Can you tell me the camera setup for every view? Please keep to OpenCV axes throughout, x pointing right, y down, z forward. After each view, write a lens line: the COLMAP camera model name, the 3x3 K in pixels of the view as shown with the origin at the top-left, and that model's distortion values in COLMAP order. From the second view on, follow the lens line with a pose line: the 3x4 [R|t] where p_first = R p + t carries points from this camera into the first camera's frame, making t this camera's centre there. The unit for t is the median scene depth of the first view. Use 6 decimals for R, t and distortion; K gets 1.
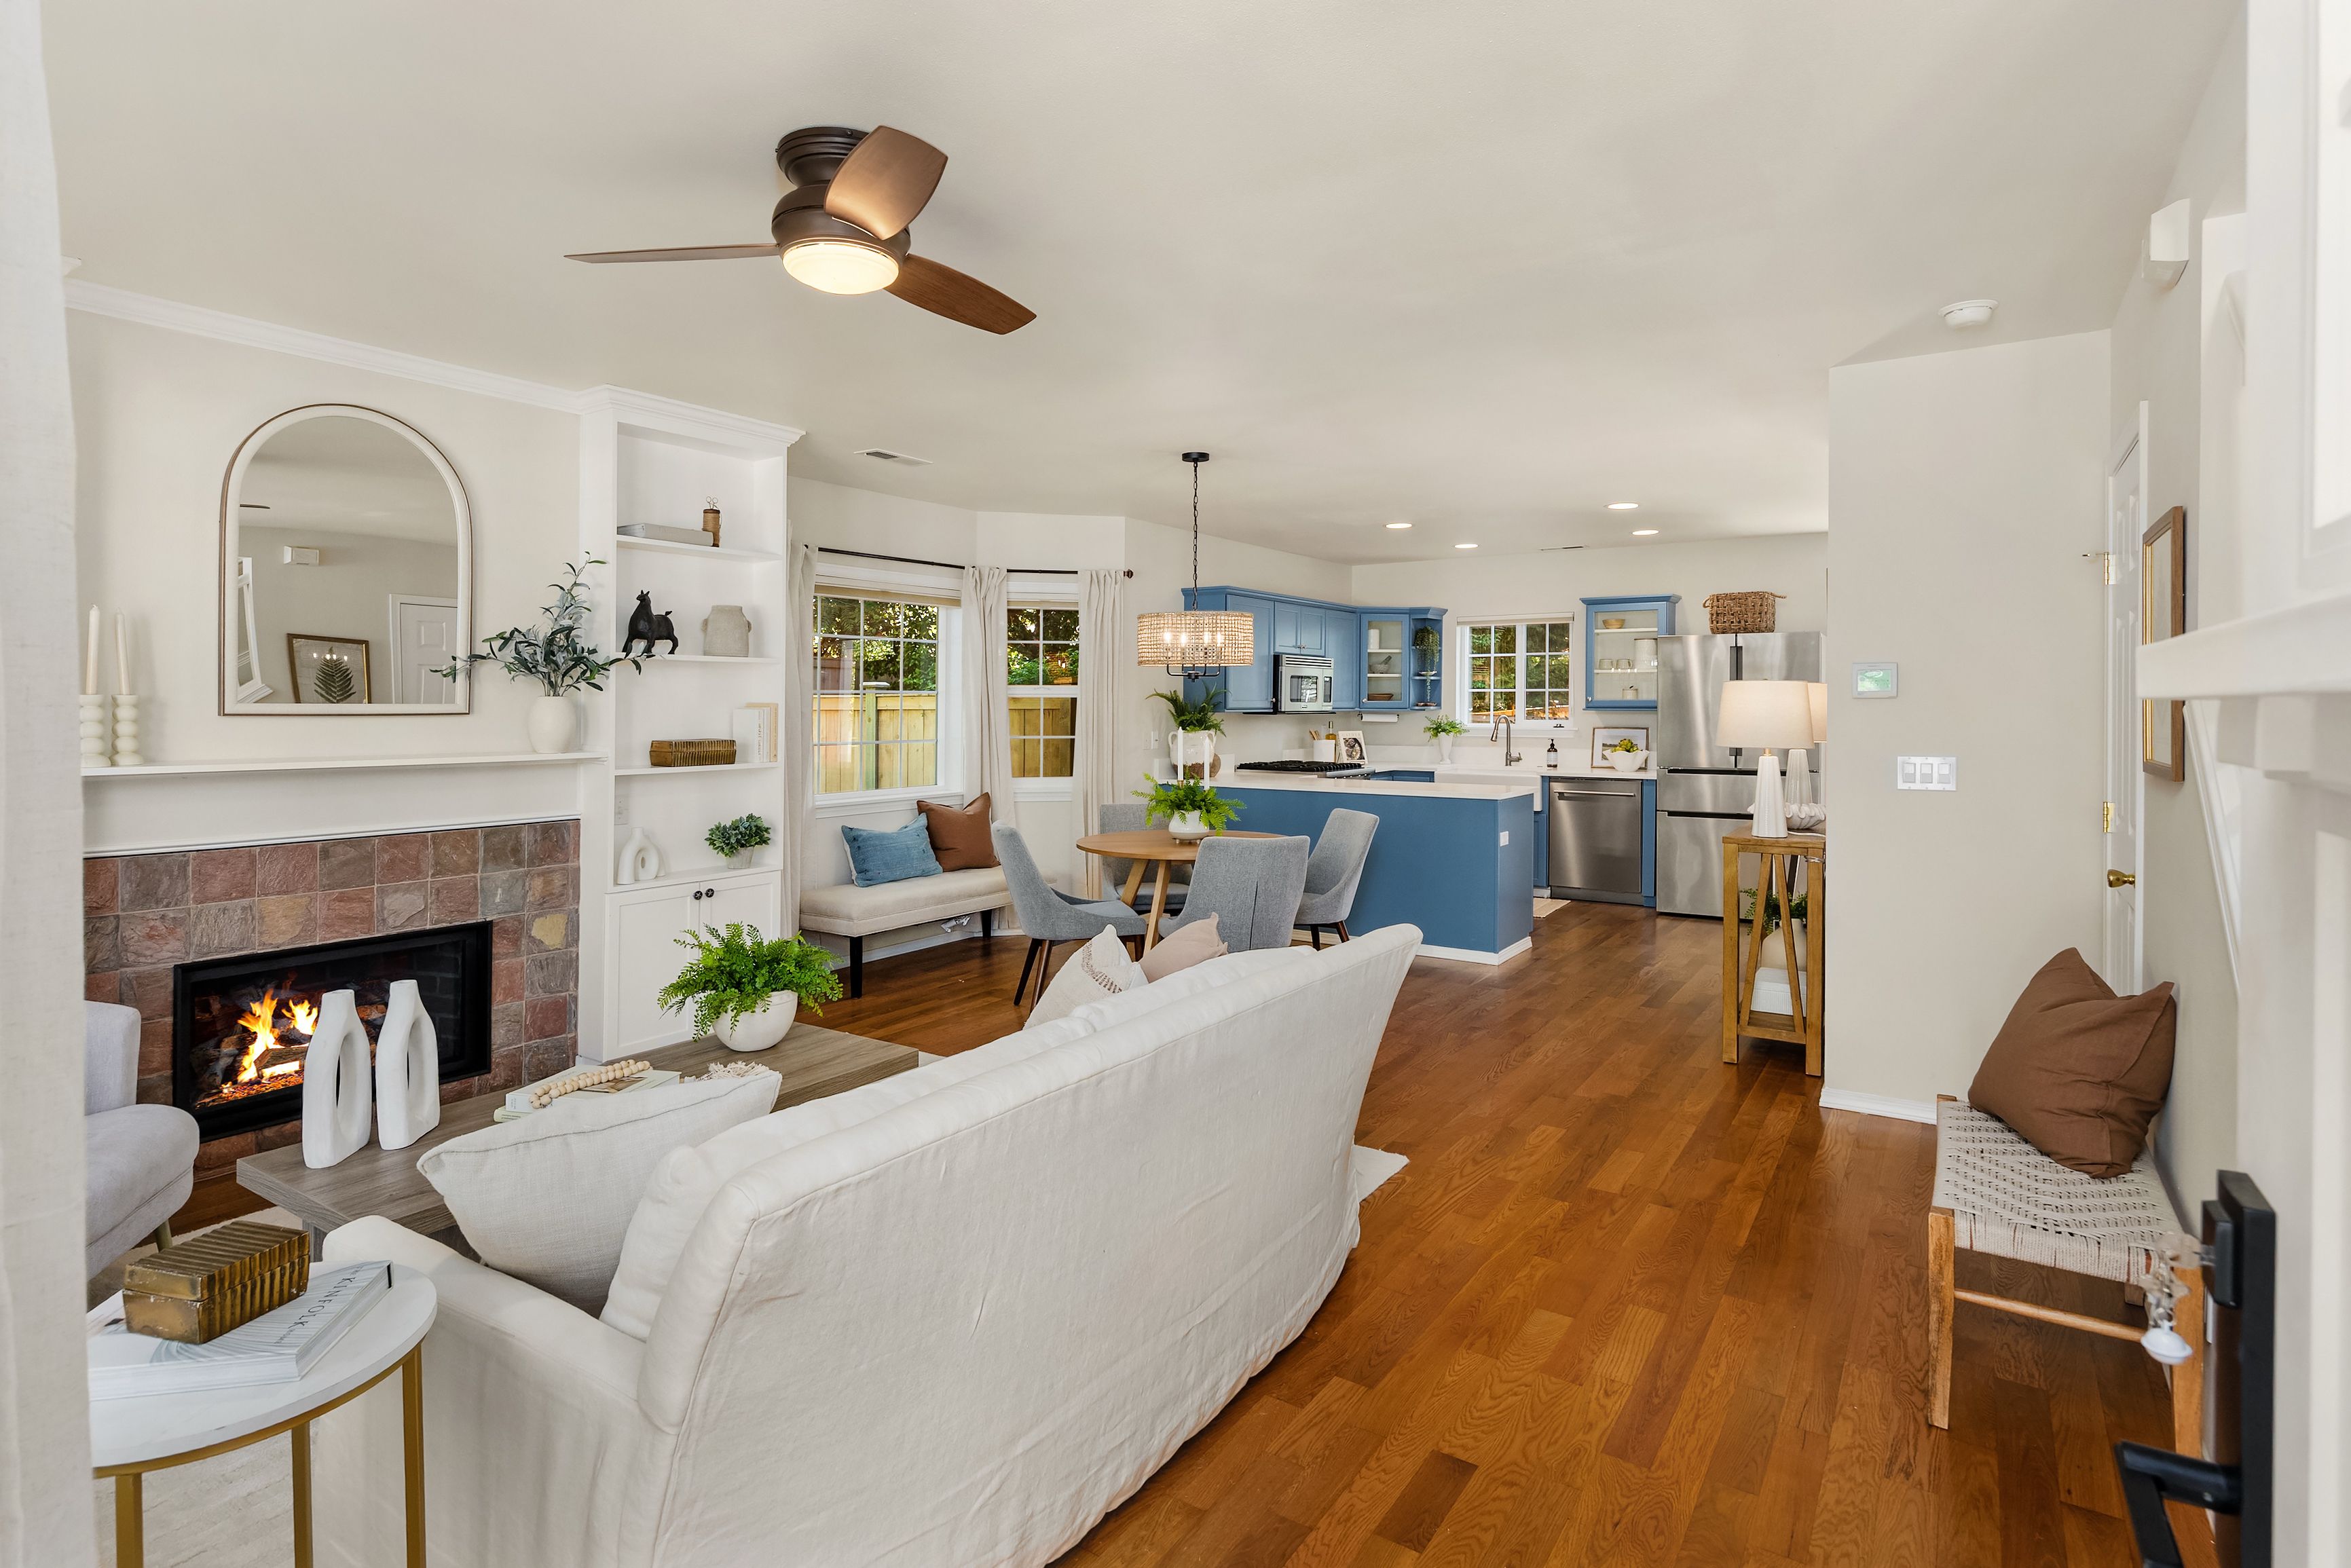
lens RADIAL K [[1204.9, 0, 1186.3], [0, 1204.9, 696.0], [0, 0, 1]] dist [0.013070, -0.002026]
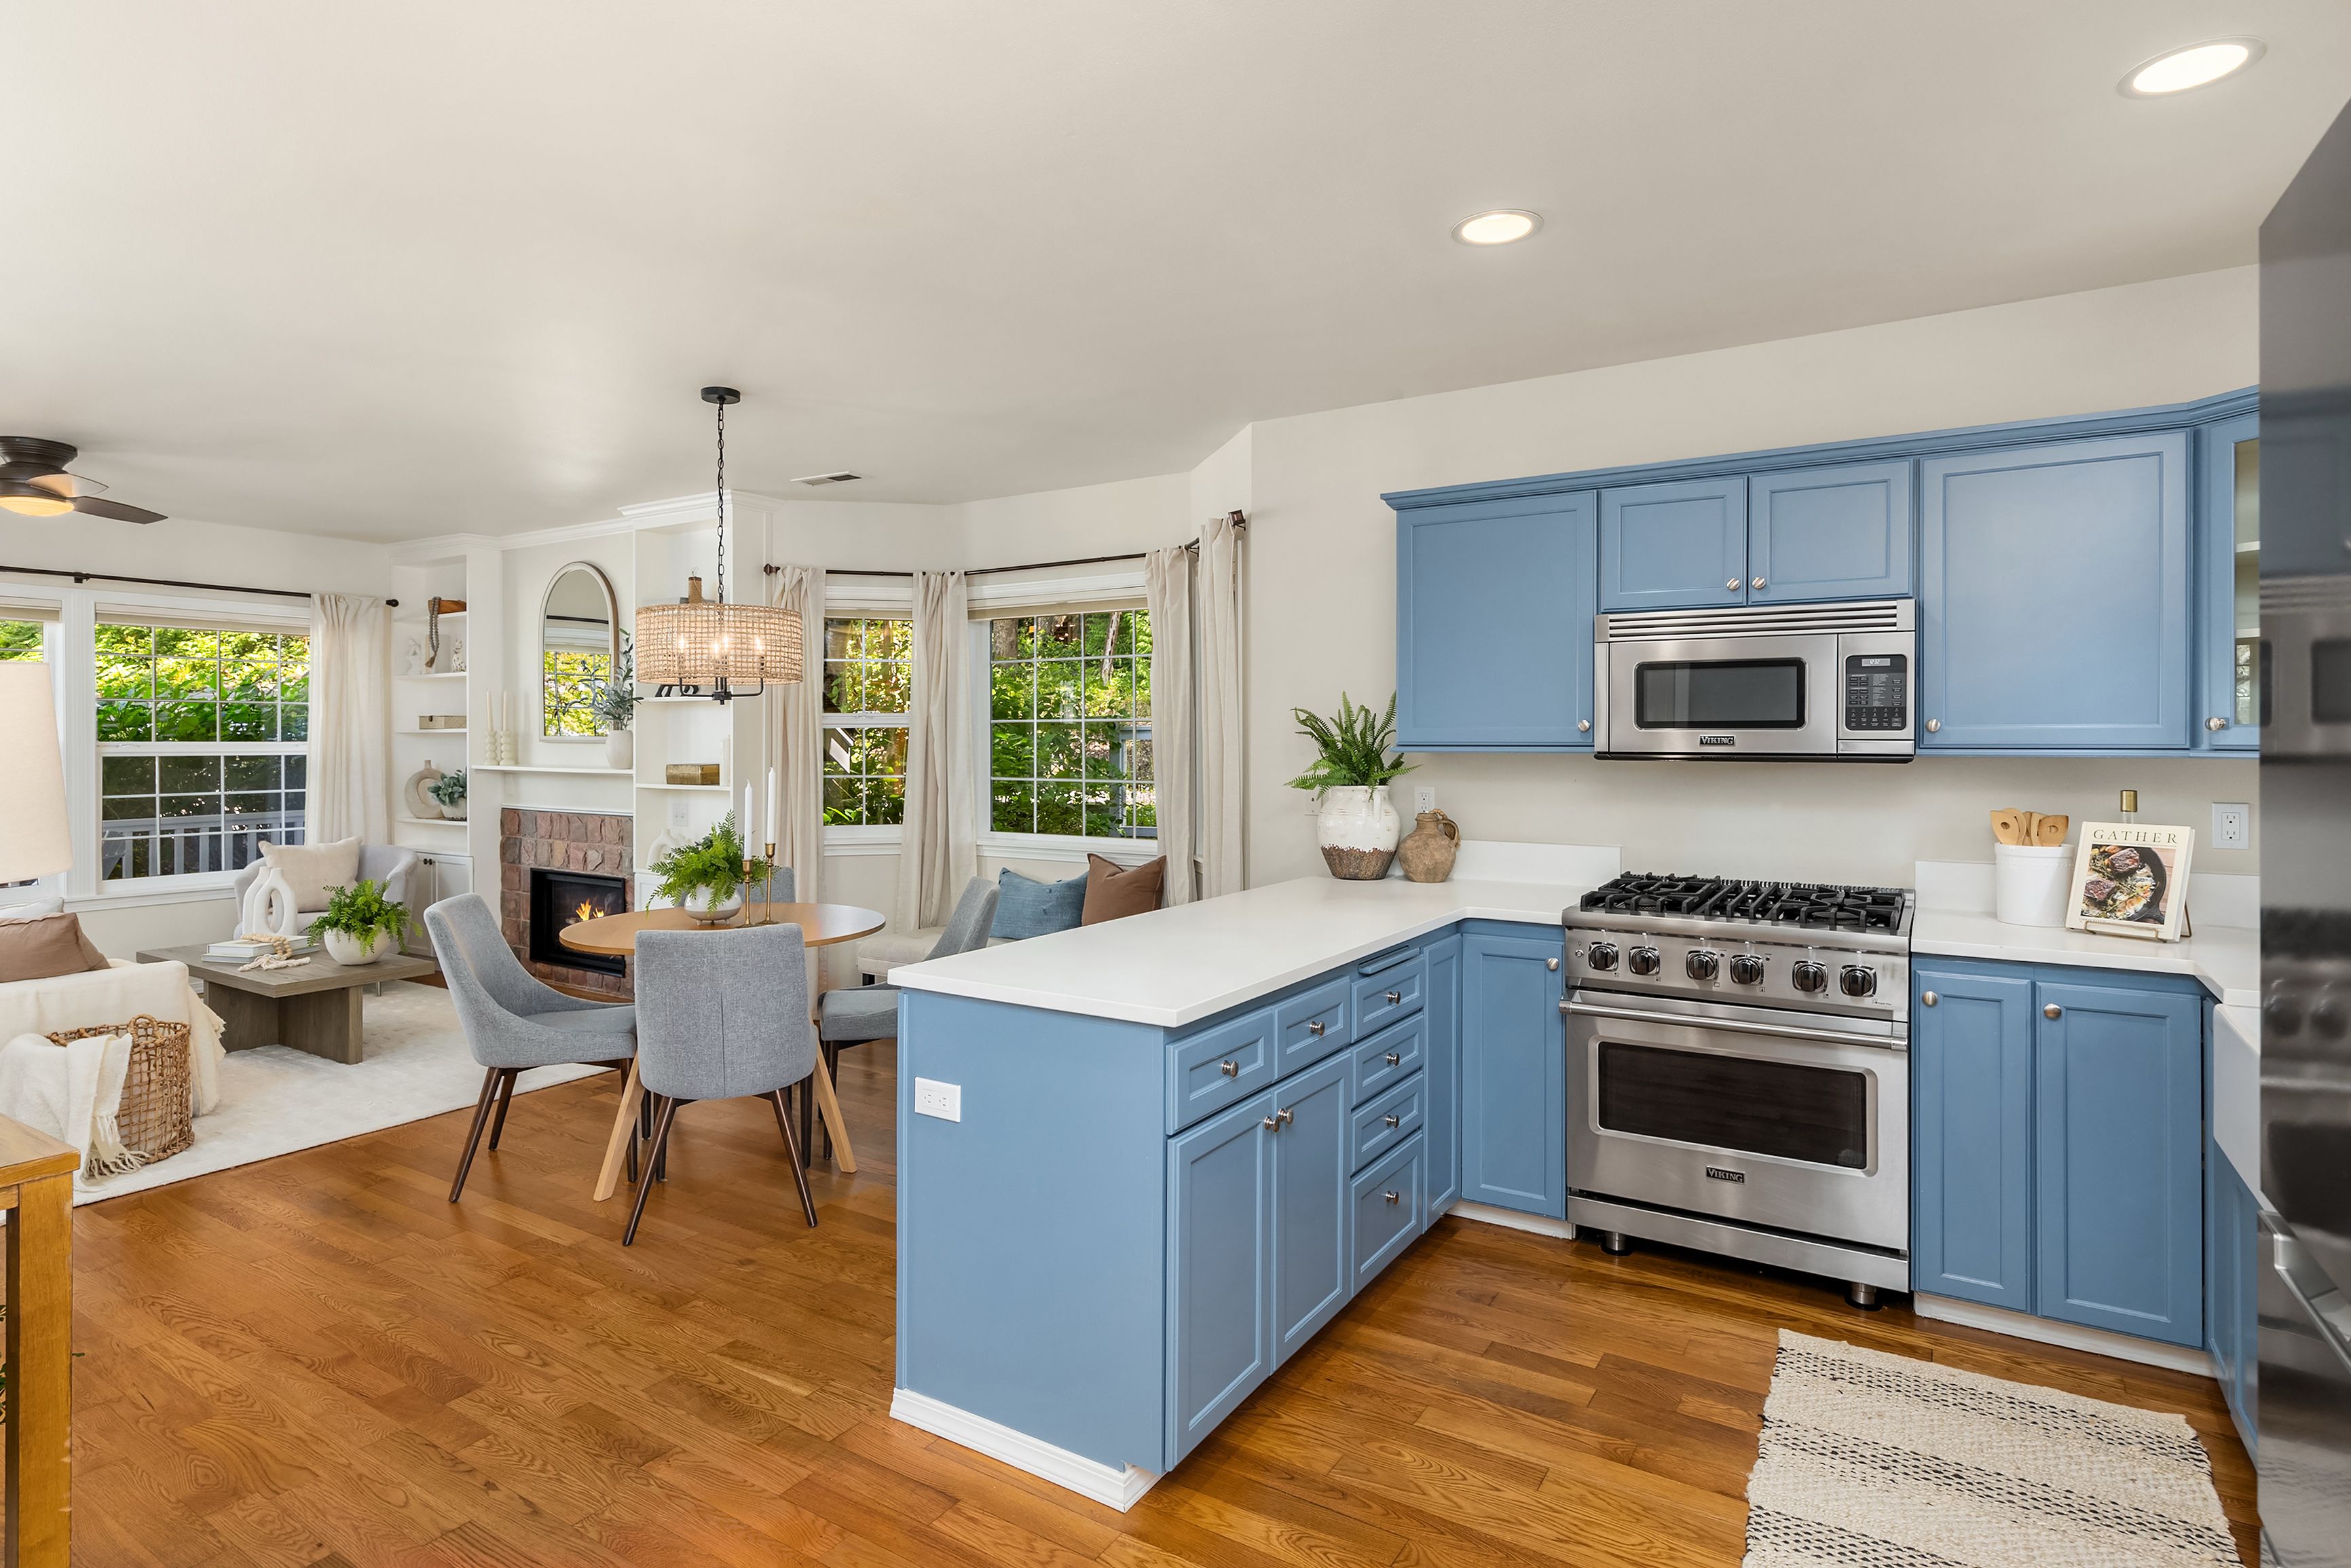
lens RADIAL K [[1204.9, 0, 1115.5], [0, 1204.9, 755.0], [0, 0, 1]] dist [0.013070, -0.002026]
pose [[0.013794, 0.007384, -0.999878, 0.590694], [0.002332, 0.999970, 0.007417, 0.012130], [0.999902, -0.002434, 0.013776, 0.985231]]
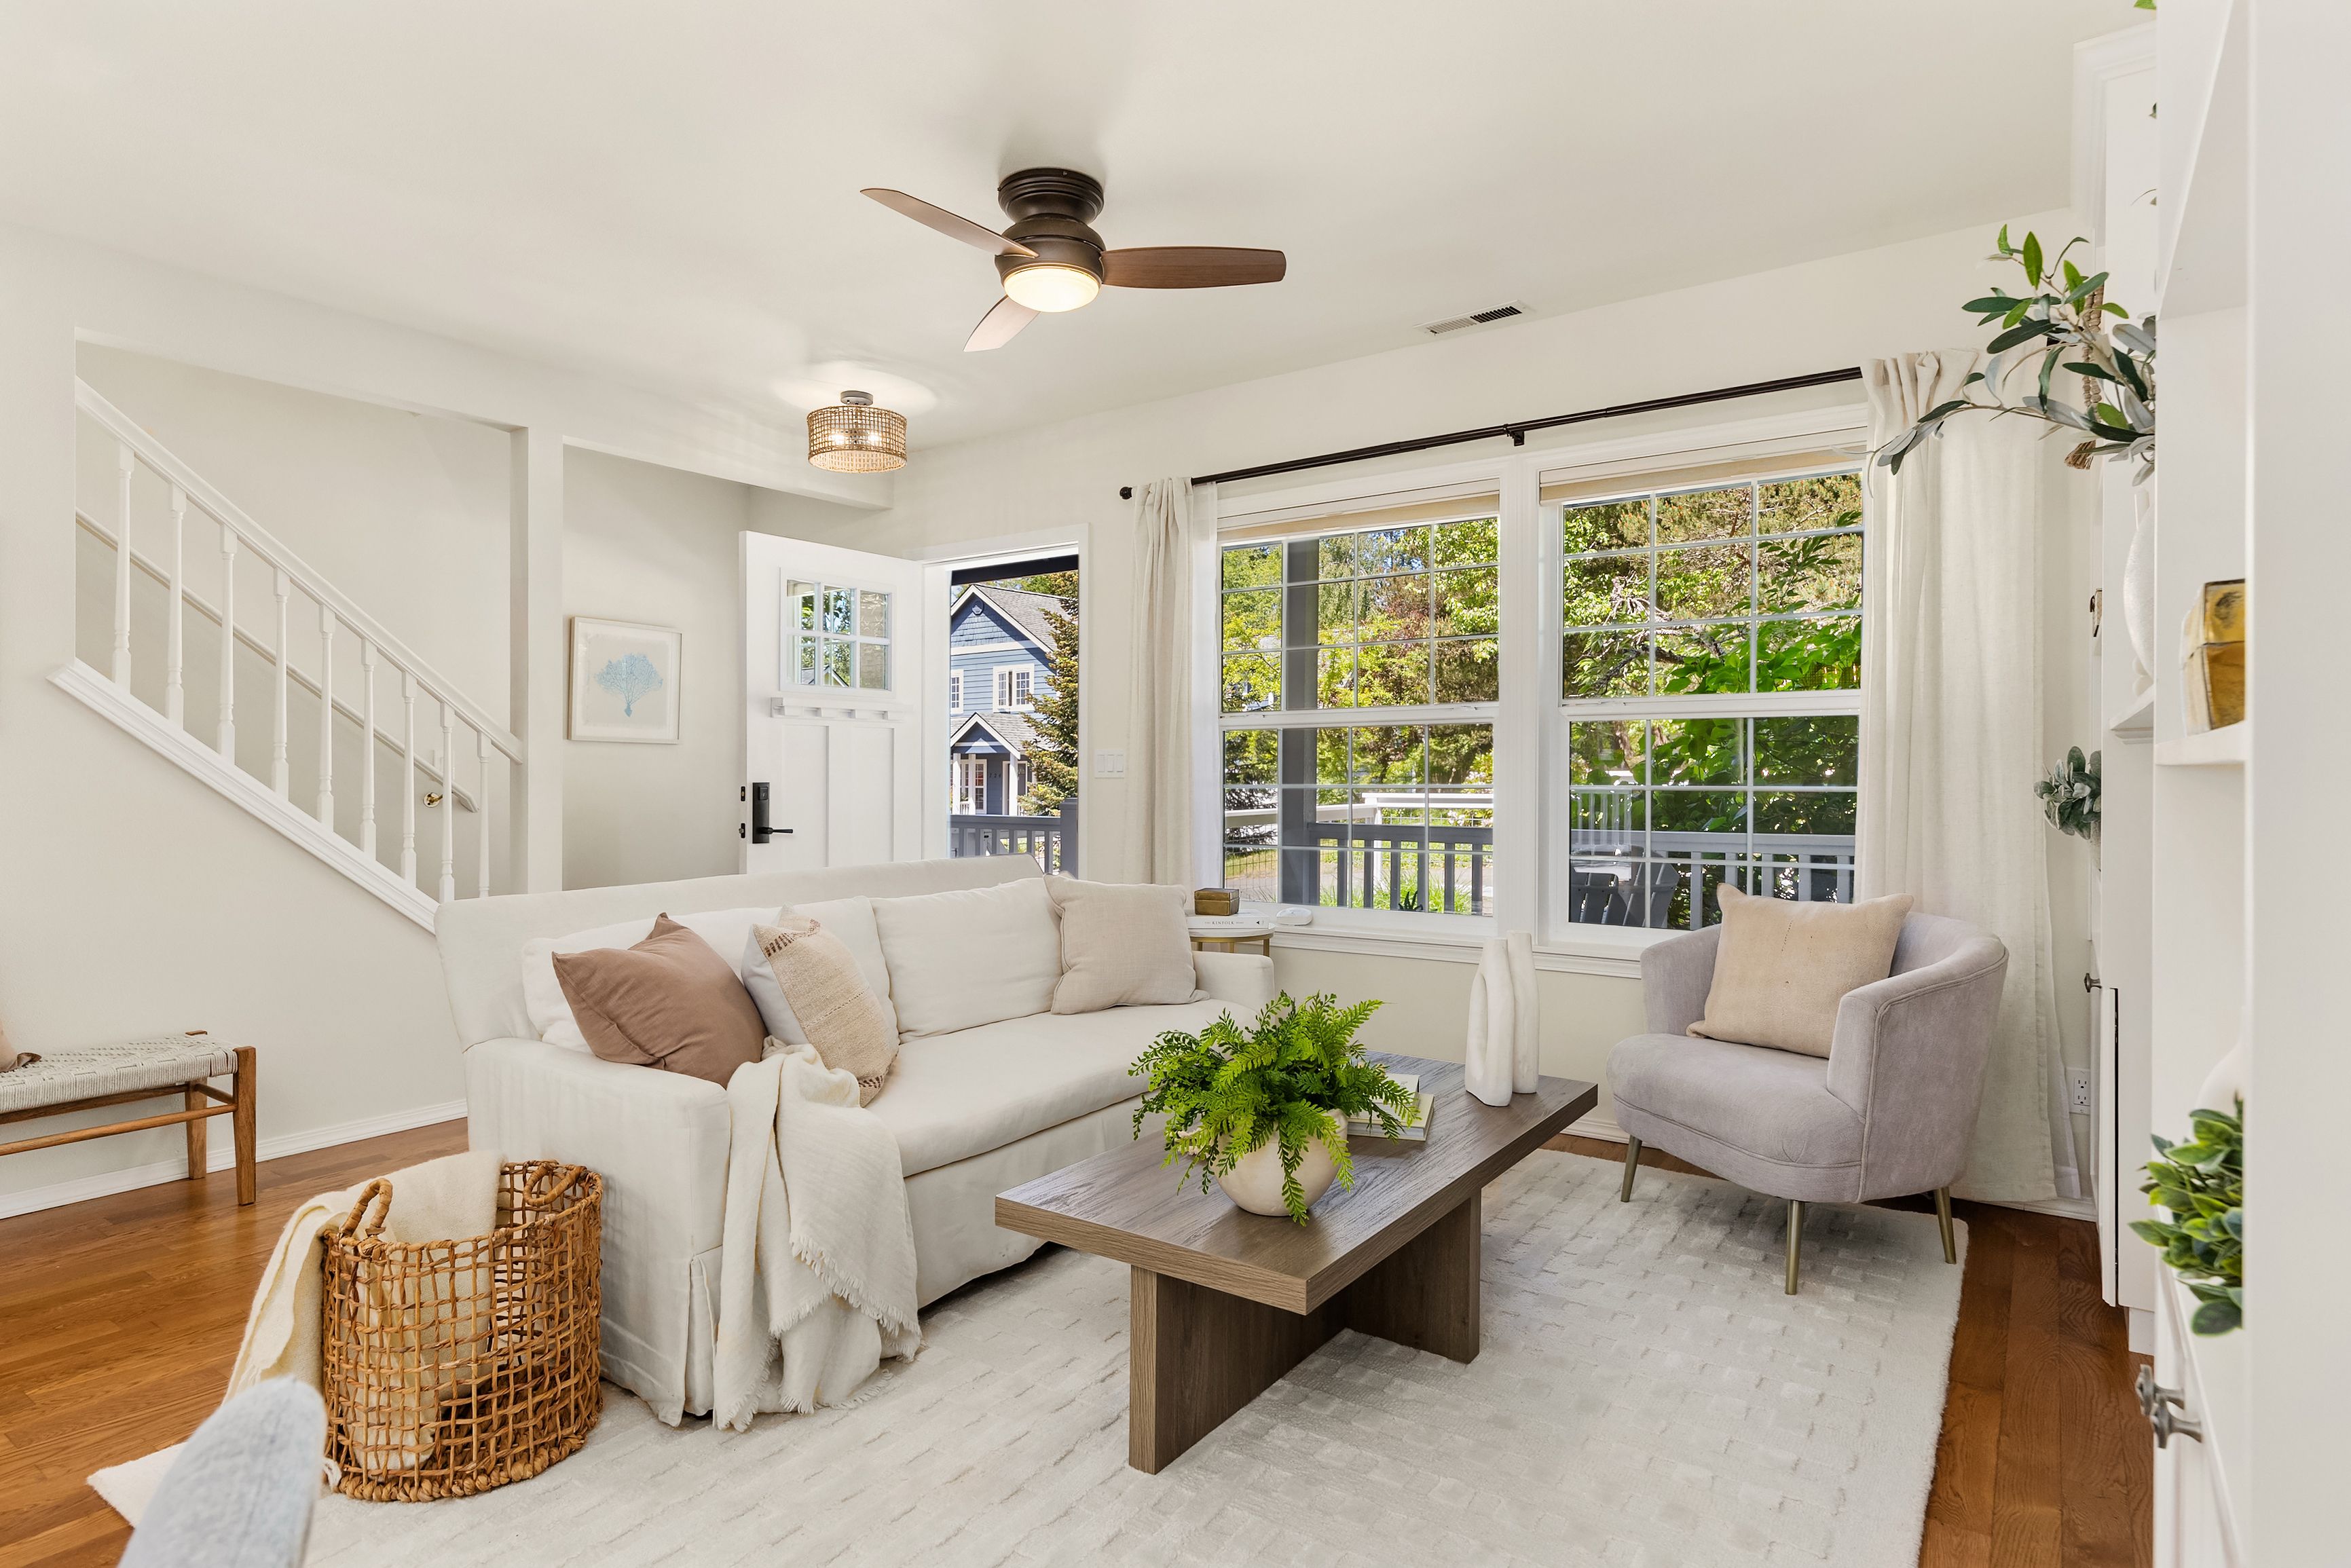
lens RADIAL K [[1254.9, 0, 1177.1], [0, 1254.9, 772.2], [0, 0, 1]] dist [0.029301, 0.000064]
pose [[-0.999803, 0.004279, 0.019403, -0.178533], [0.004222, 0.999987, -0.002969, 0.042670], [-0.019415, -0.002886, -0.999807, 0.829335]]
